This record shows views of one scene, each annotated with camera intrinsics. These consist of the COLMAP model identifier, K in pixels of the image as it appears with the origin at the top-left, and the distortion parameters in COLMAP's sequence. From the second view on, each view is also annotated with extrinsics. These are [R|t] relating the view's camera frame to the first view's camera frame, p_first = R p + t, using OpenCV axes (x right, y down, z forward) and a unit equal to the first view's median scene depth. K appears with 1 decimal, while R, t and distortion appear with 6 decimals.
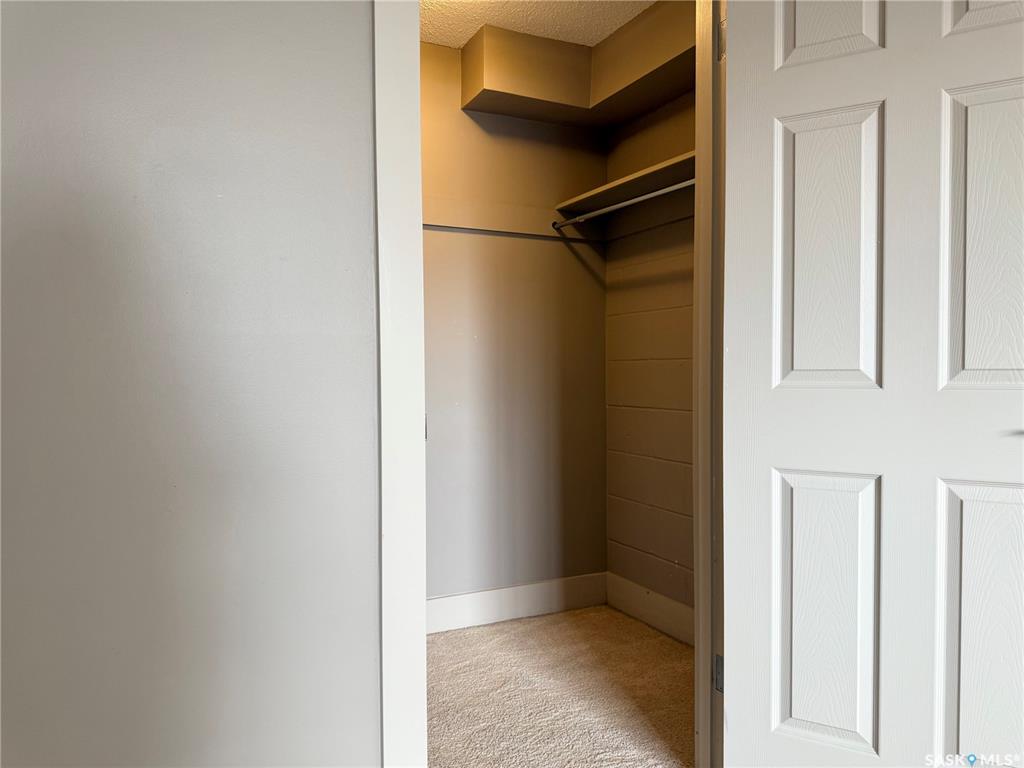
lens RADIAL K [[725.5, 0, 512.0], [0, 725.5, 384.0], [0, 0, 1]] dist [0.086799, -0.119383]
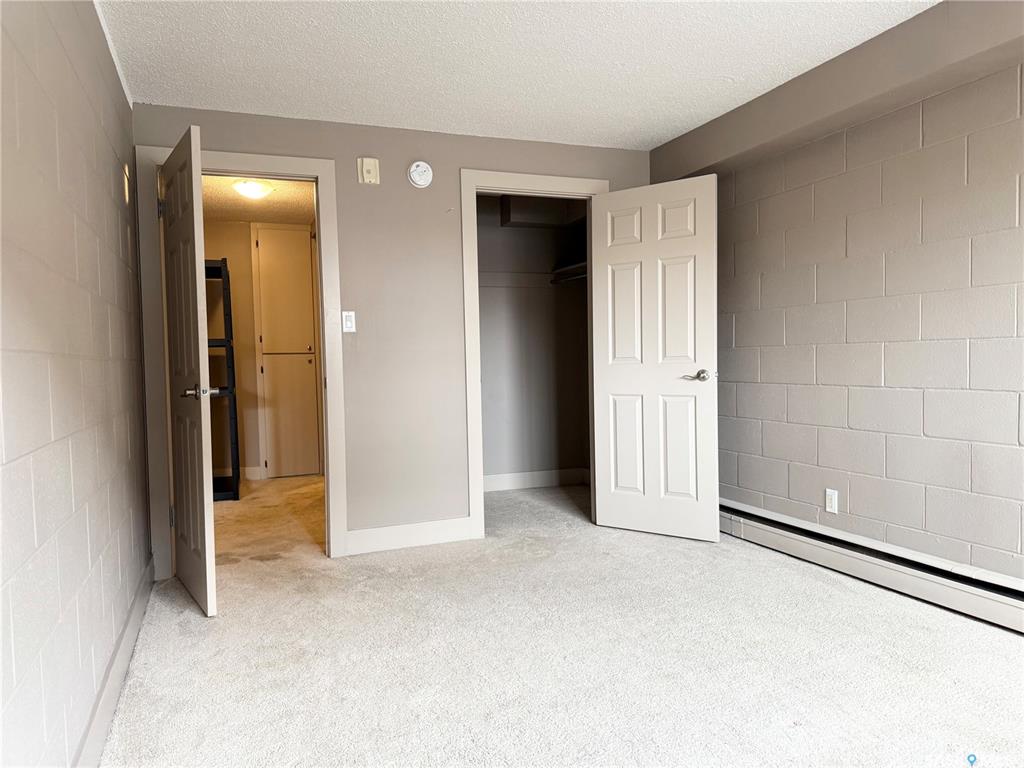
lens RADIAL K [[725.5, 0, 512.0], [0, 725.5, 384.0], [0, 0, 1]] dist [0.086799, -0.119383]
pose [[0.995806, -0.012195, -0.090678, 0.243789], [0.014385, 0.999619, 0.023539, 0.009605], [0.090356, -0.024745, 0.995602, -1.707753]]
